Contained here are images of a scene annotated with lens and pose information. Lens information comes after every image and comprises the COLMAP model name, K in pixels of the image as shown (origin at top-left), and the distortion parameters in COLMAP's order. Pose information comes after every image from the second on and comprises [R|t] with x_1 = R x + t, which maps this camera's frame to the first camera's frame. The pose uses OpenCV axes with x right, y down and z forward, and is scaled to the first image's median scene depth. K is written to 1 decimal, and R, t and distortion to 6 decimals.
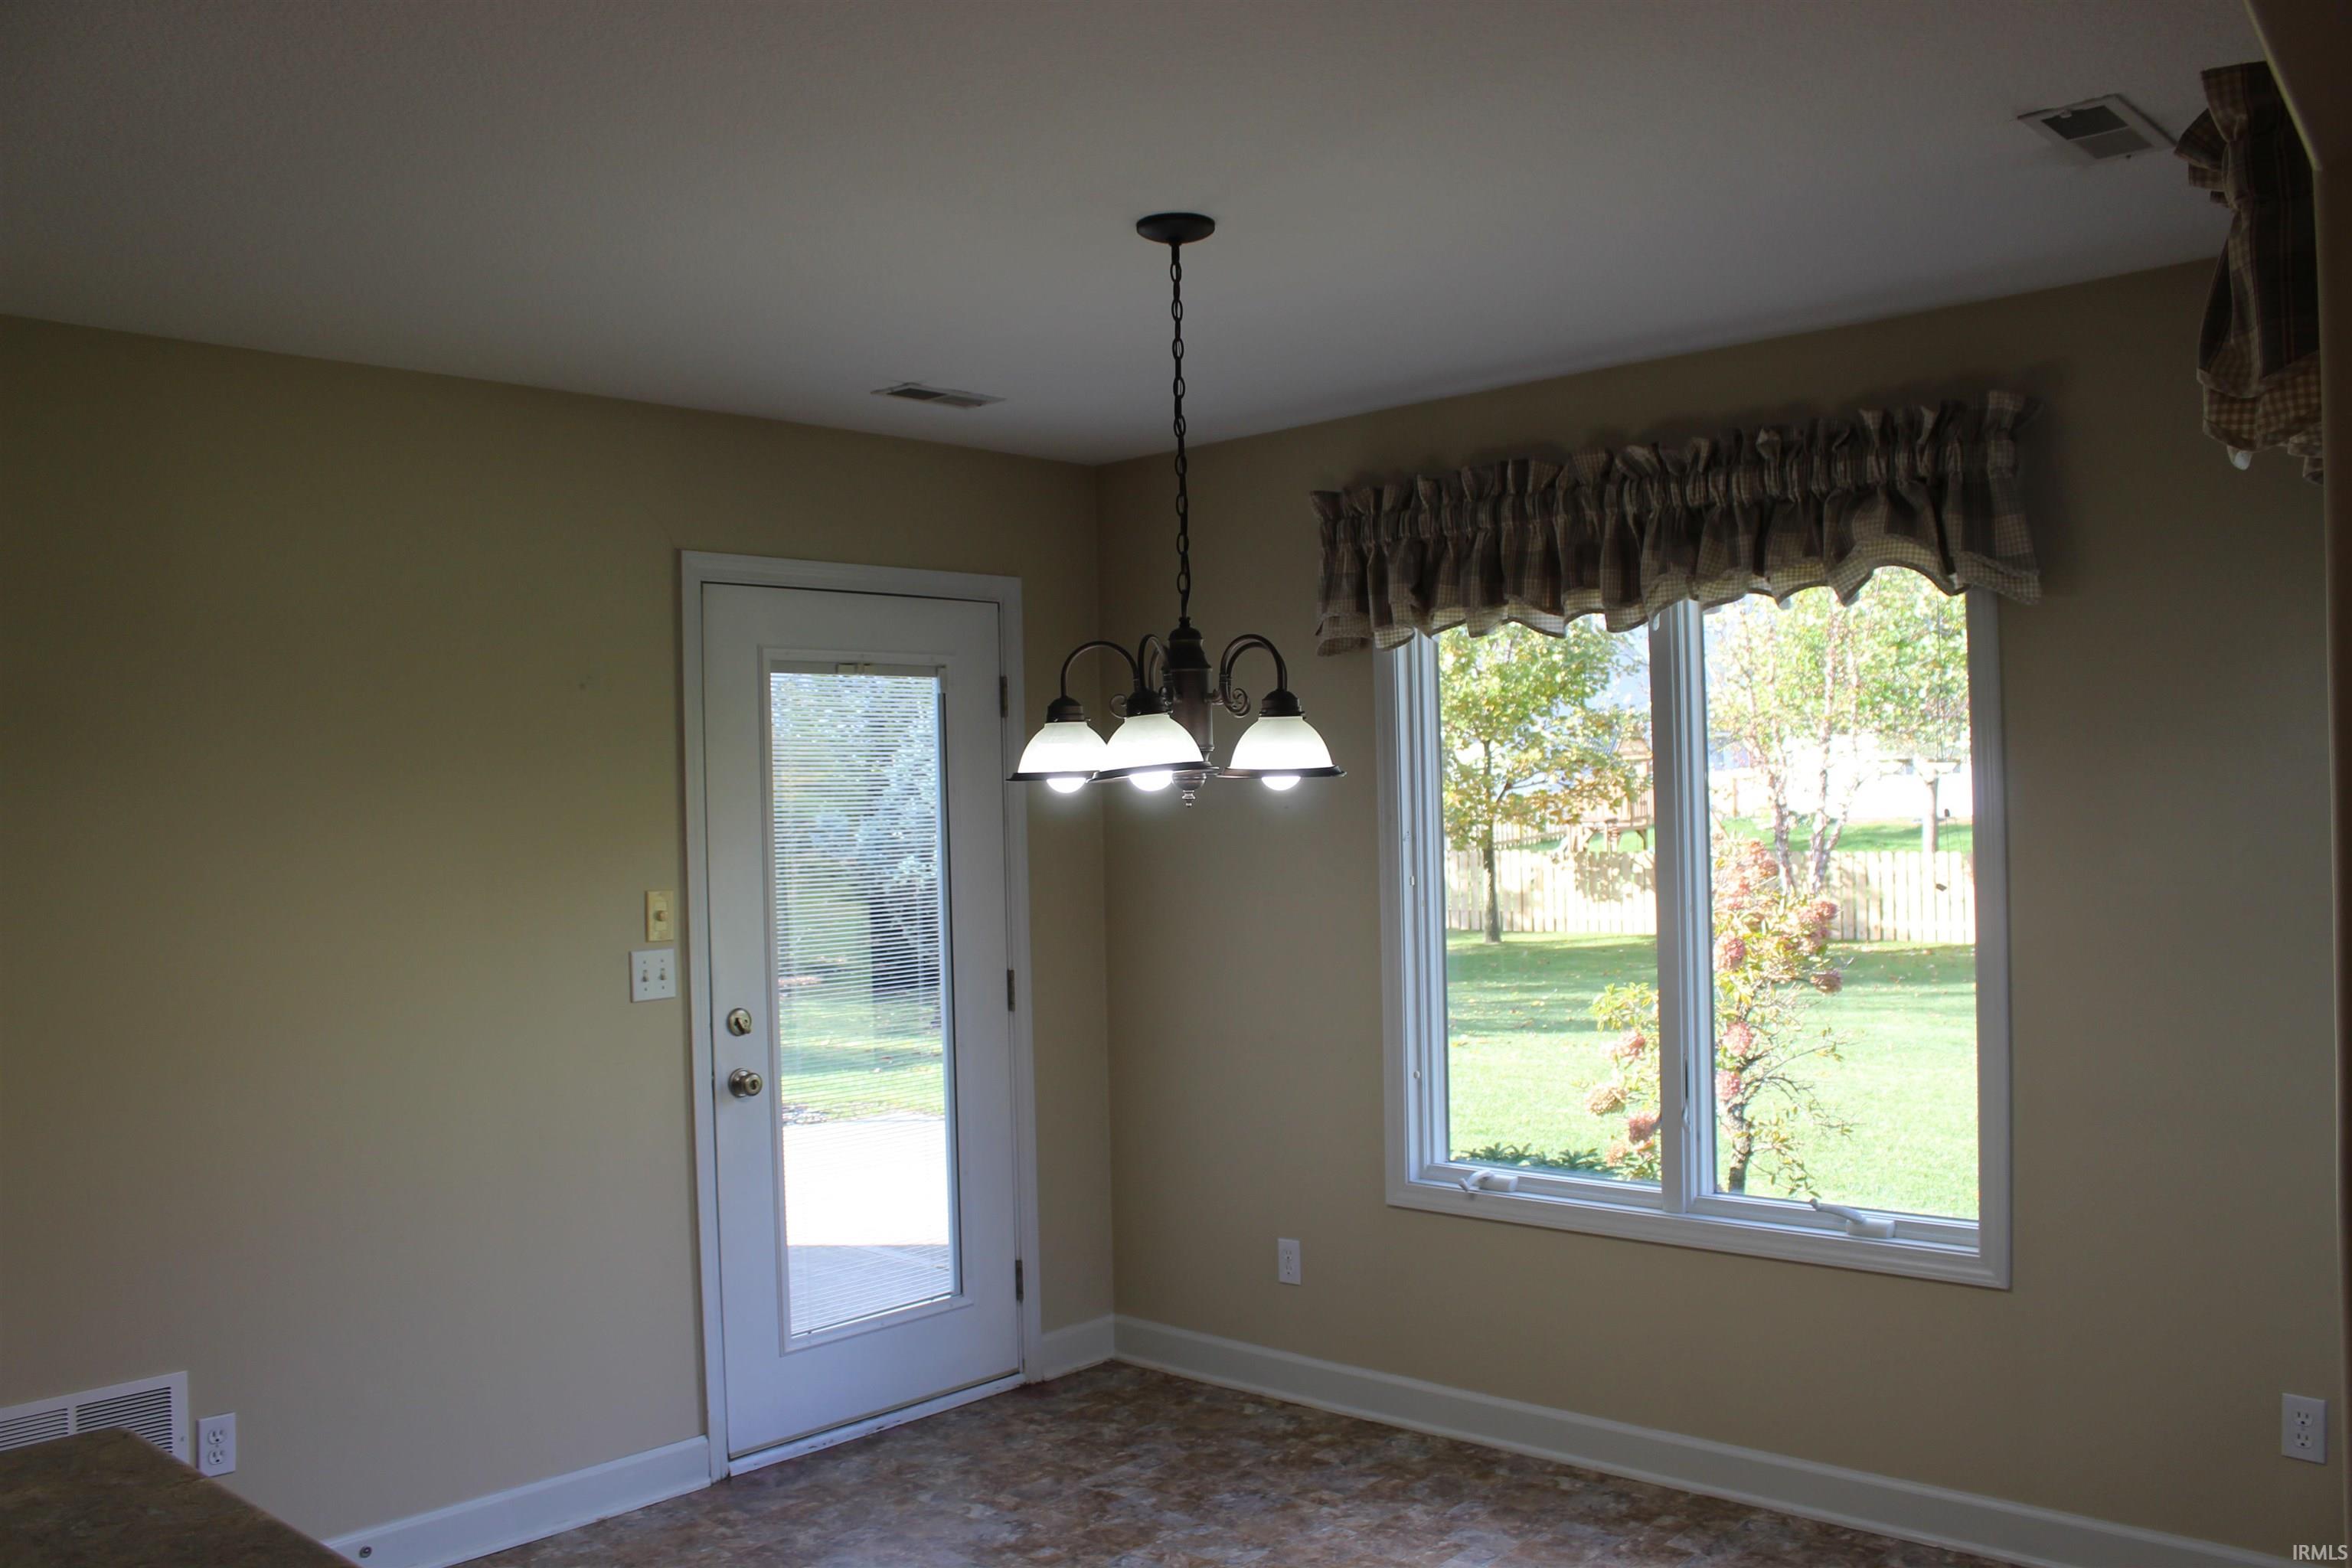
lens RADIAL K [[1961.3, 0, 1176.0], [0, 1961.3, 784.0], [0, 0, 1]] dist [-0.164902, 0.142392]
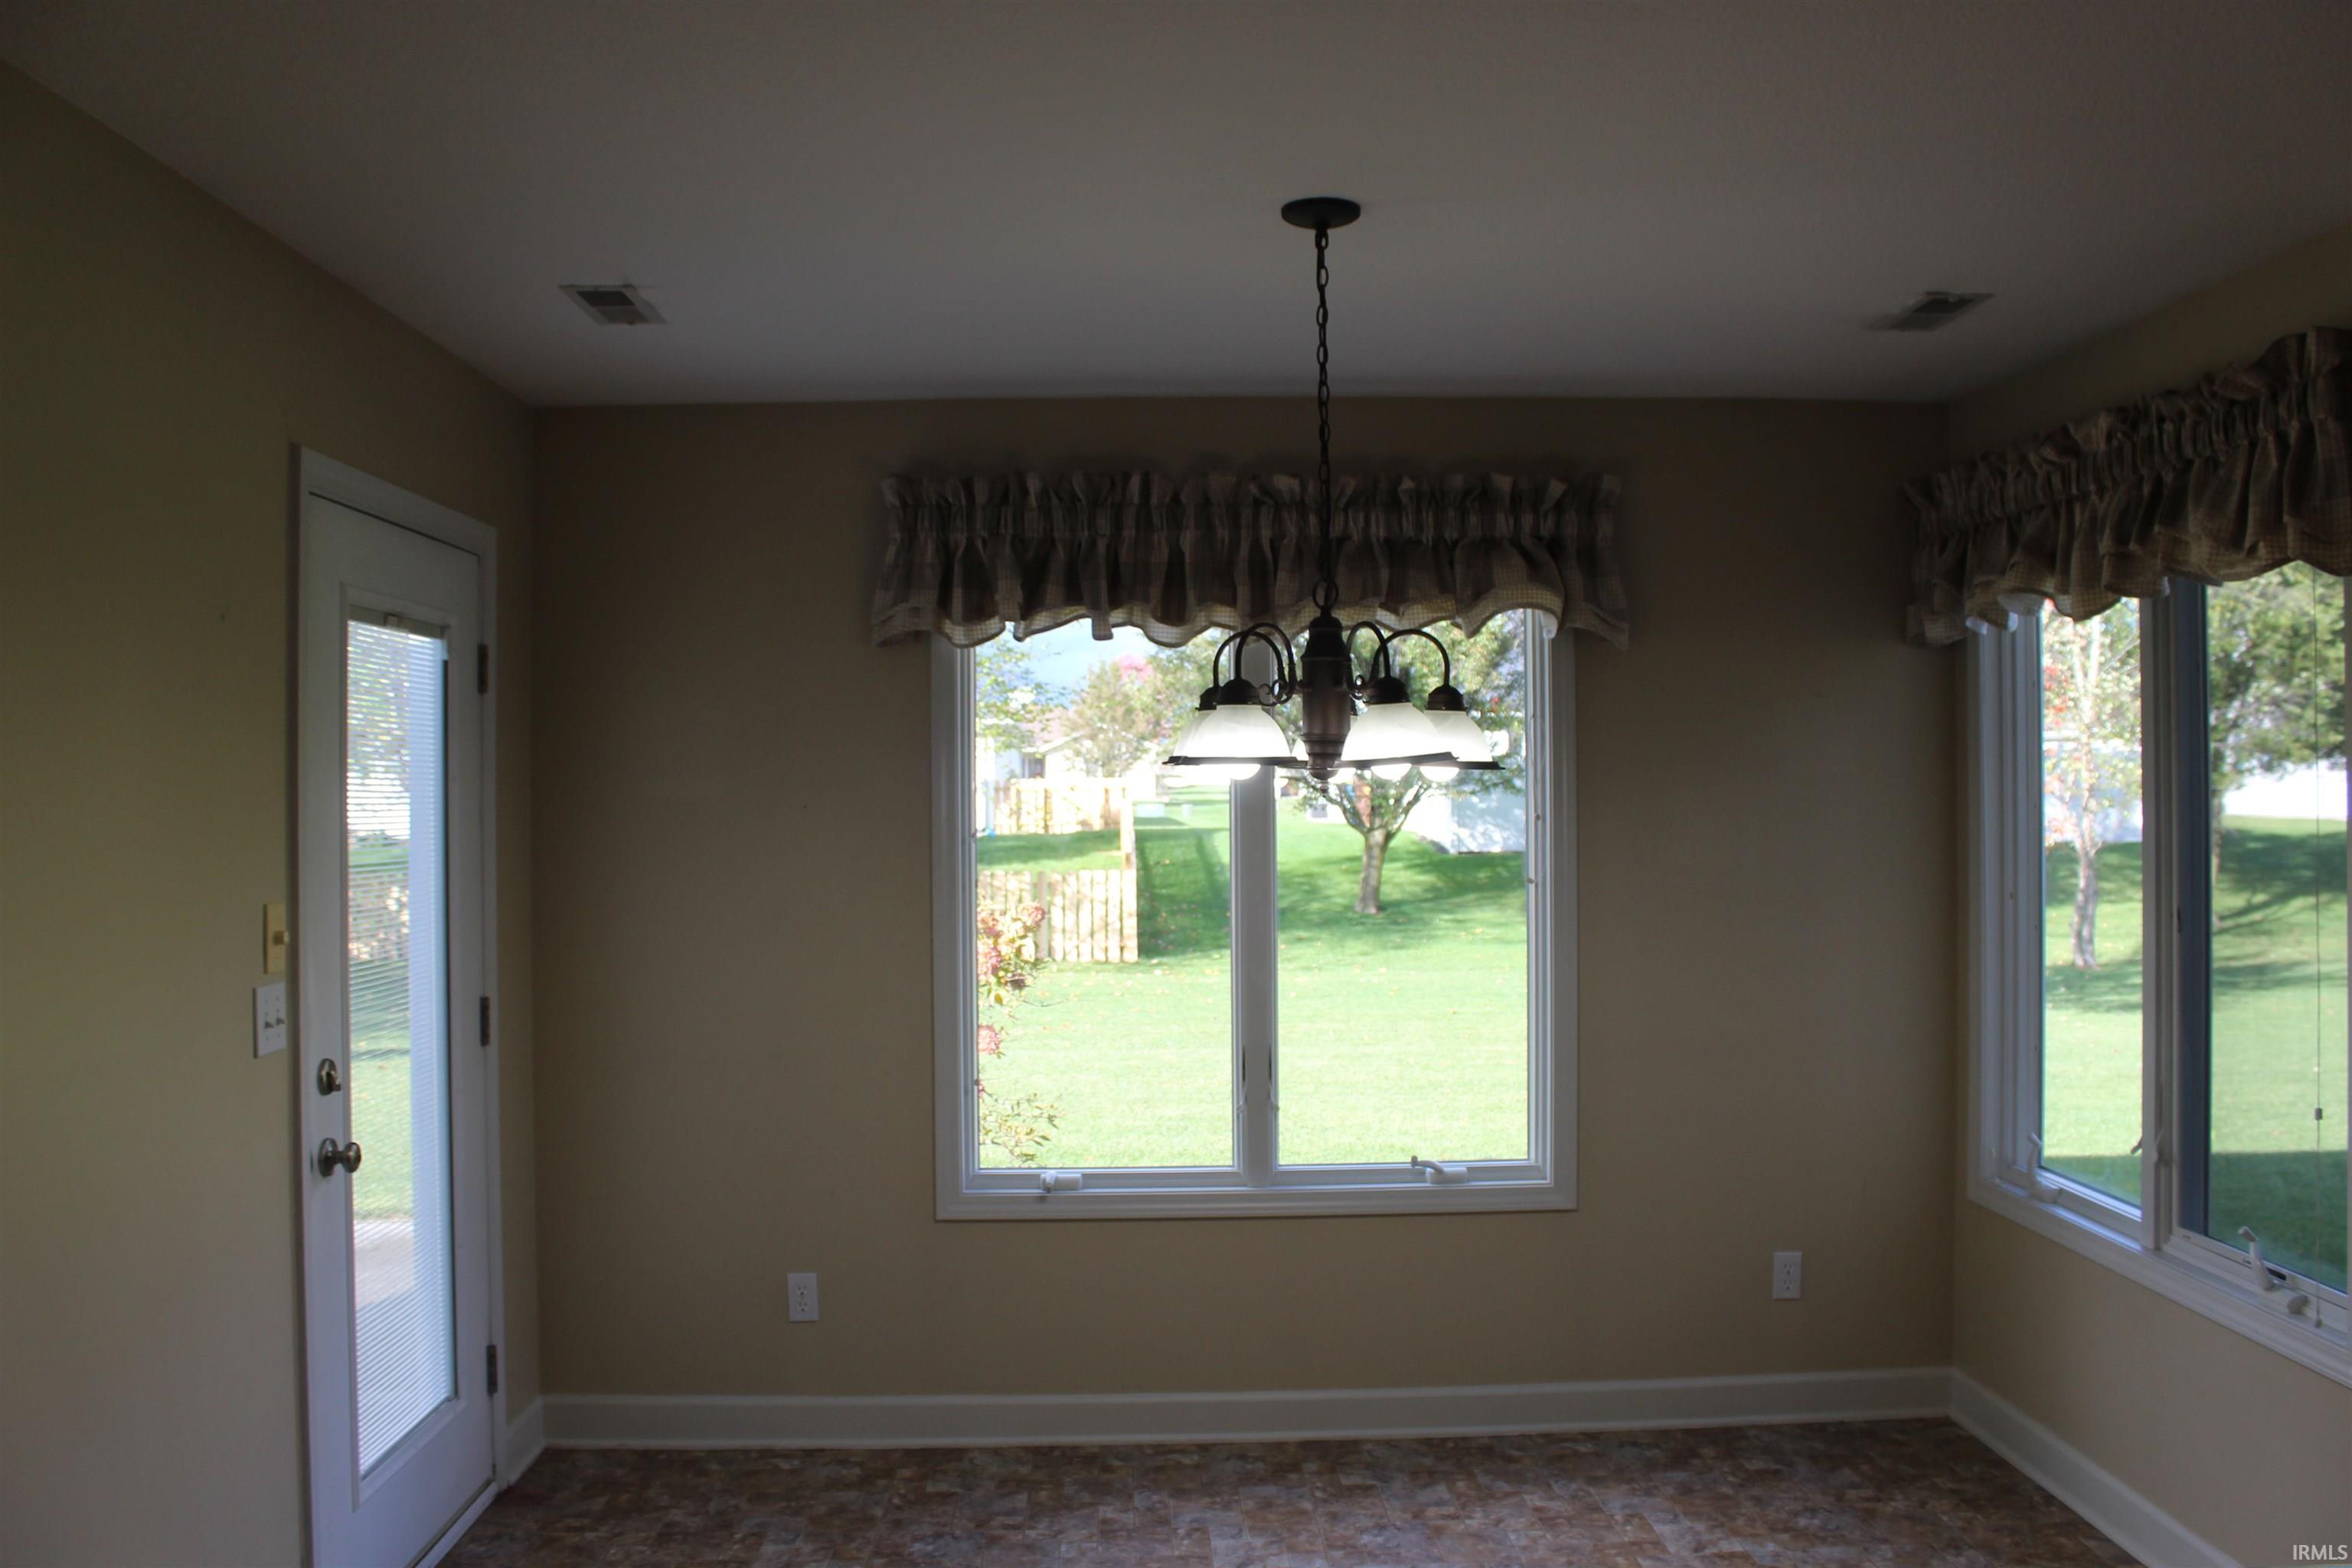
lens RADIAL K [[1961.3, 0, 1176.0], [0, 1961.3, 784.0], [0, 0, 1]] dist [-0.164902, 0.142392]
pose [[0.714143, 0.024901, 0.699557, -0.537549], [-0.016010, 0.999687, -0.019240, 0.018447], [-0.699817, 0.002540, 0.714318, 0.251410]]
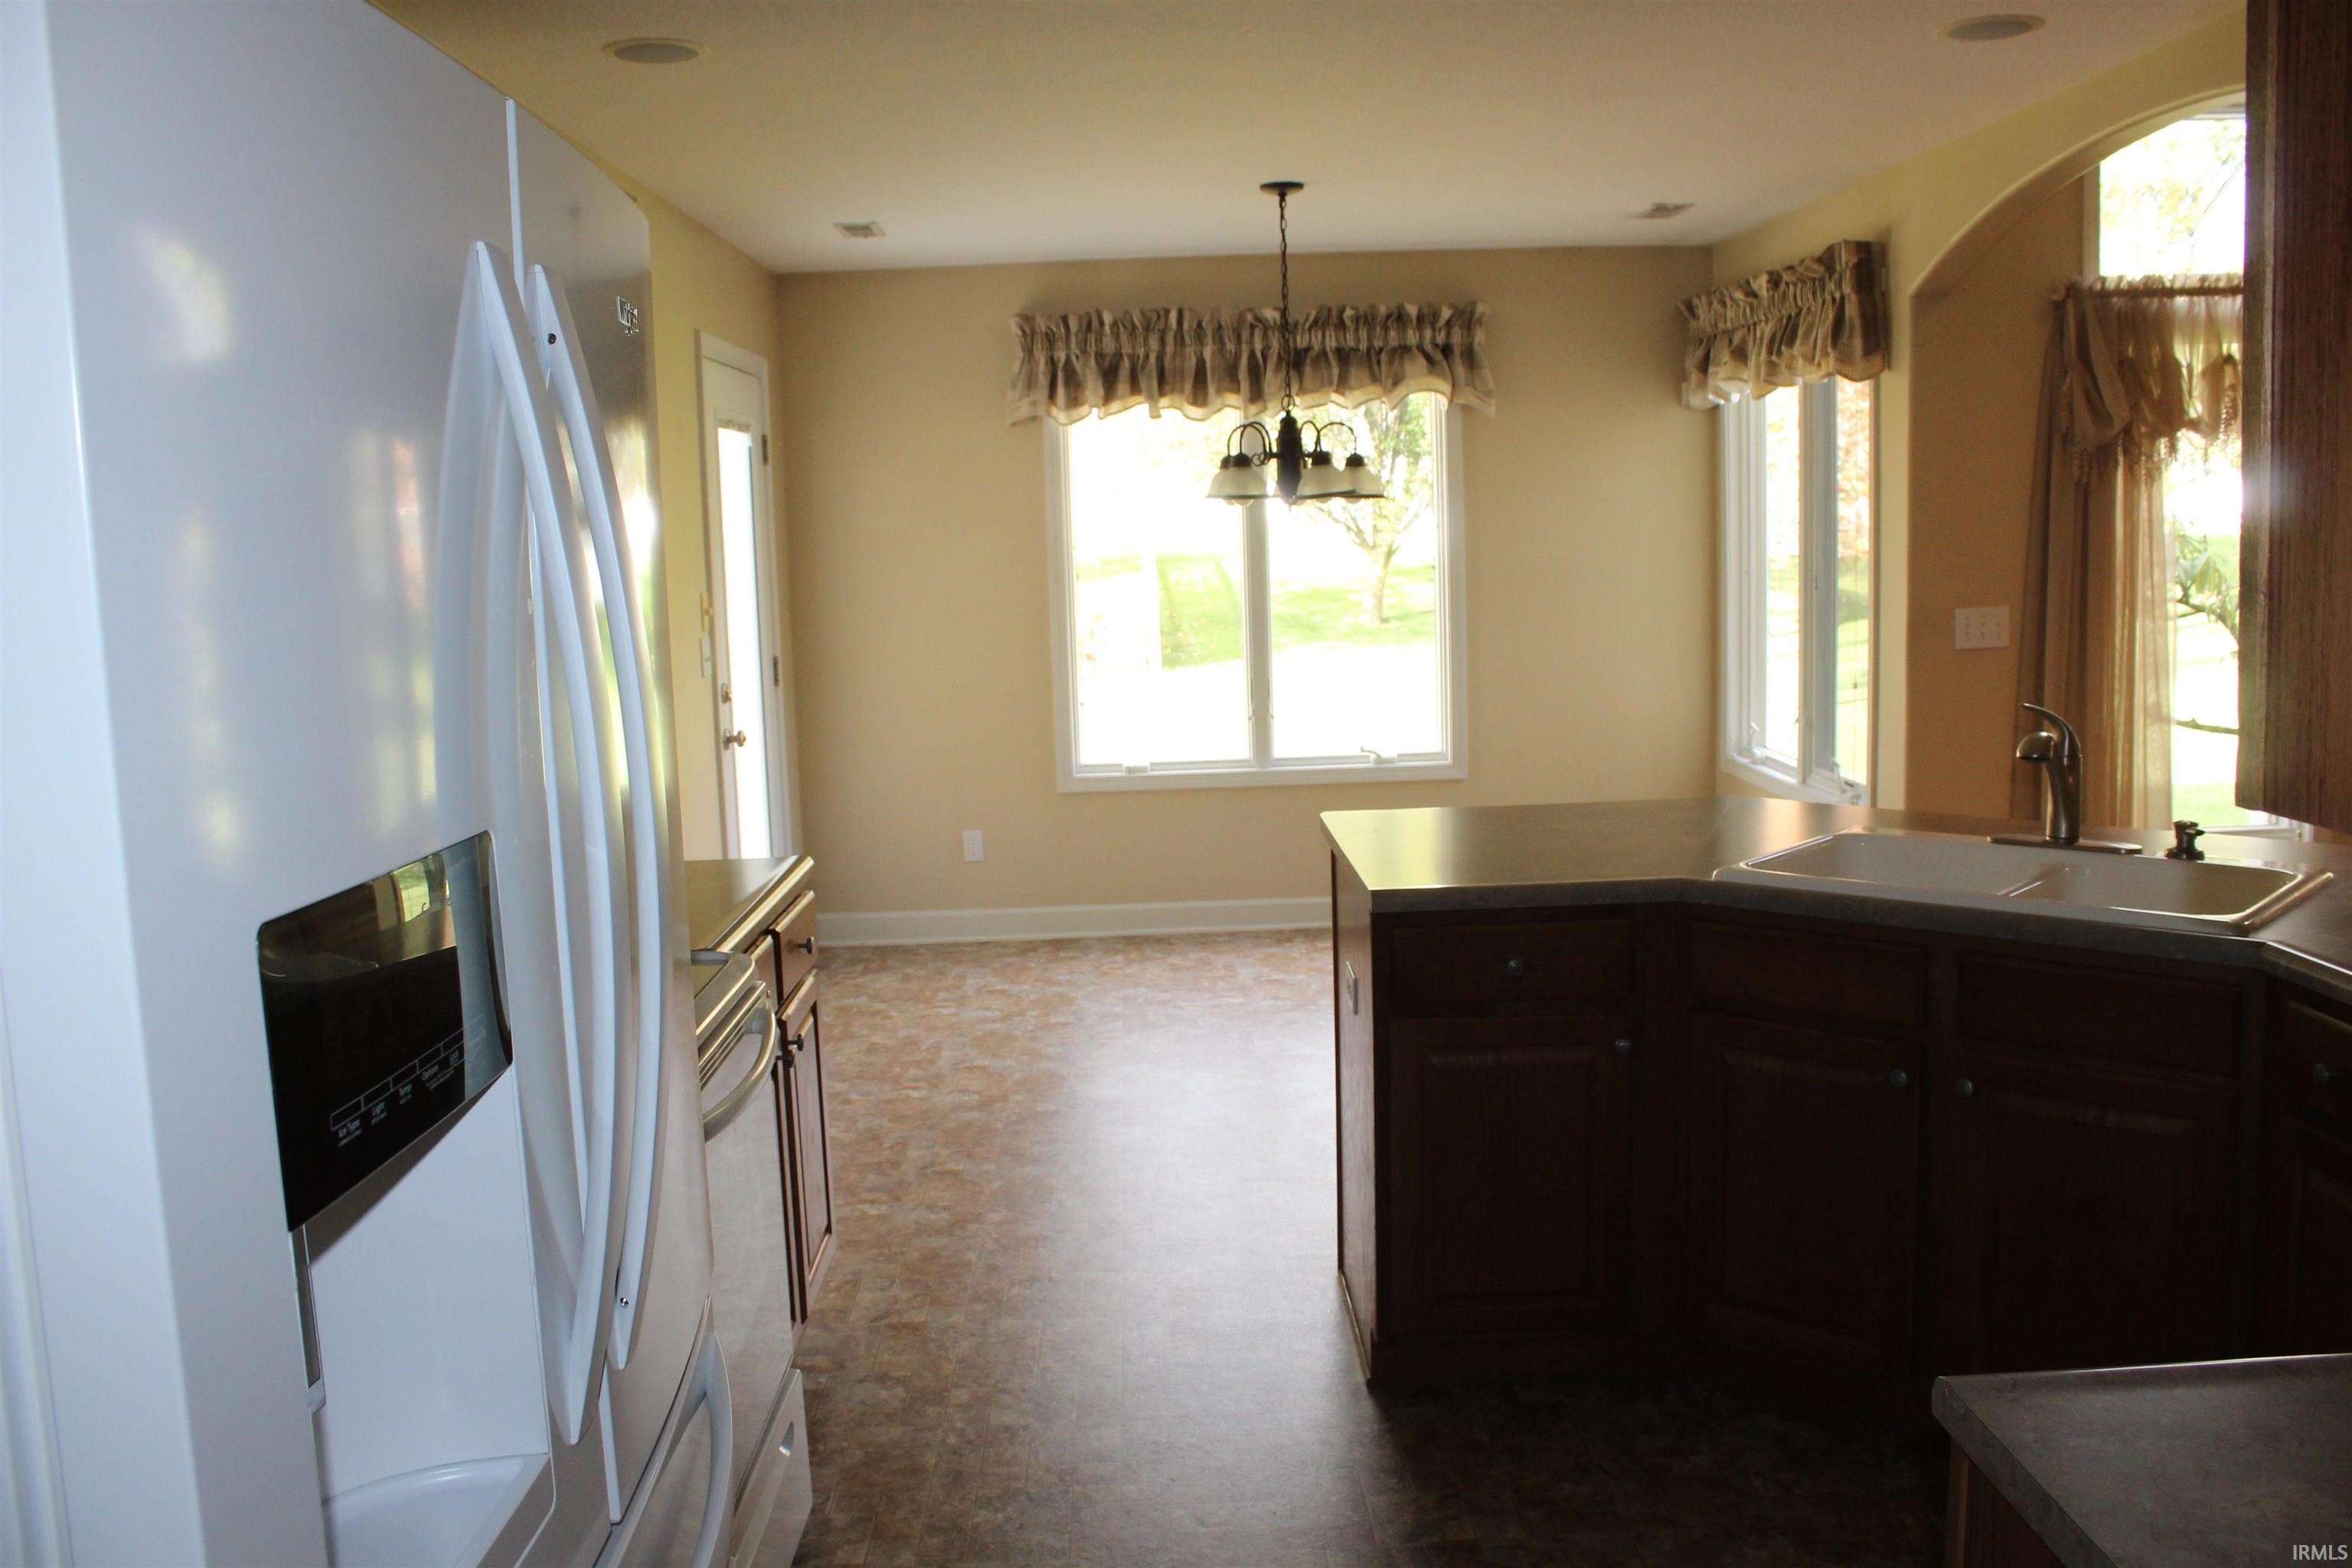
lens RADIAL K [[1961.3, 0, 1176.0], [0, 1961.3, 784.0], [0, 0, 1]] dist [-0.164902, 0.142392]
pose [[0.719494, -0.089922, 0.688652, -0.966977], [0.008648, 0.992665, 0.120585, 0.028555], [-0.694445, -0.080805, 0.714995, -0.170143]]
